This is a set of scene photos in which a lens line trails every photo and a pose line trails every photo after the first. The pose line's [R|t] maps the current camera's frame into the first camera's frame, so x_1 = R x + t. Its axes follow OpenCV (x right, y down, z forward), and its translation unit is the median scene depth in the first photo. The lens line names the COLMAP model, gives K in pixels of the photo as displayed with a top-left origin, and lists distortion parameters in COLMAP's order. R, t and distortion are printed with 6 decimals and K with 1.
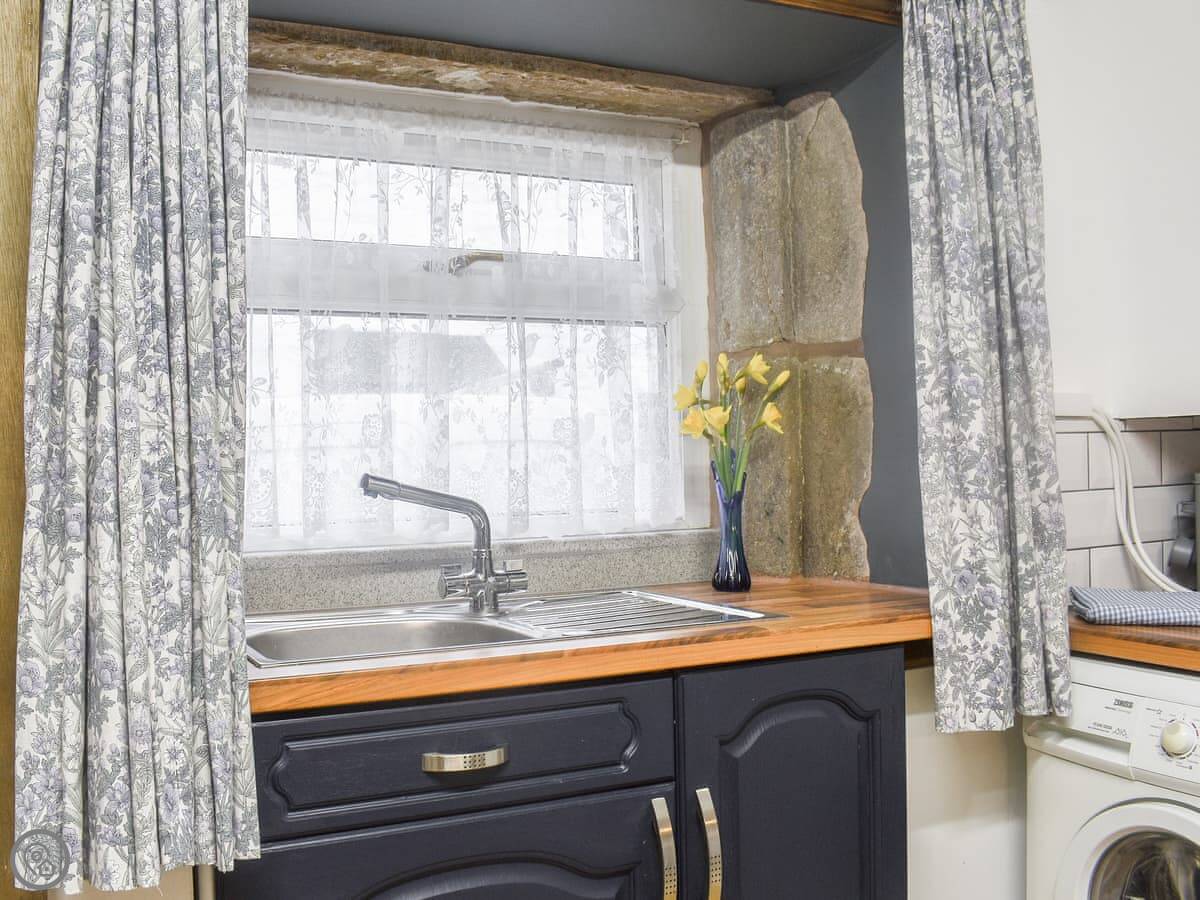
lens RADIAL K [[1104.6, 0, 564.9], [0, 1104.6, 452.7], [0, 0, 1]] dist [-0.071293, -0.022018]
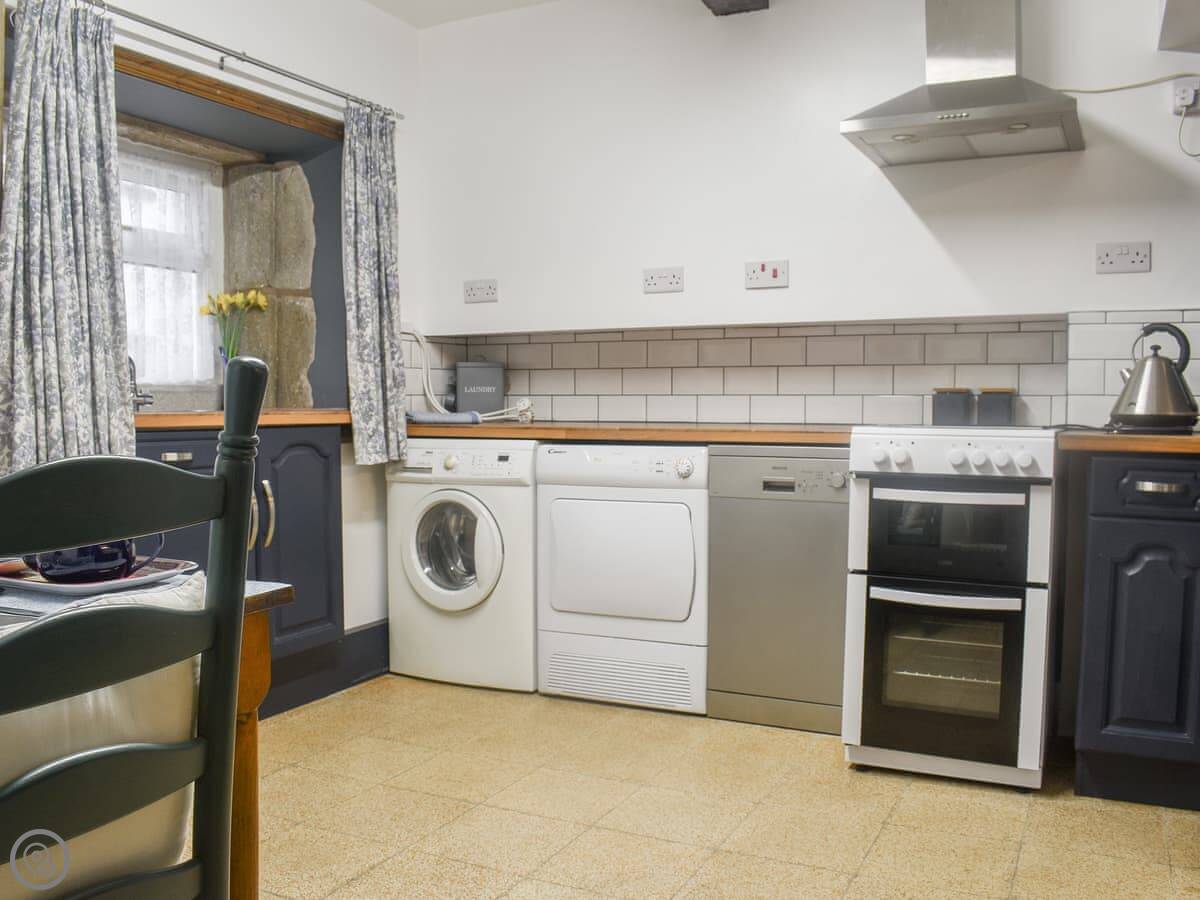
lens RADIAL K [[1104.6, 0, 564.9], [0, 1104.6, 452.7], [0, 0, 1]] dist [-0.071293, -0.022018]
pose [[0.807850, 0.002431, 0.589383, -0.616428], [-0.022274, 0.999403, 0.026409, 0.152930], [-0.588967, -0.034463, 0.807422, -1.043424]]
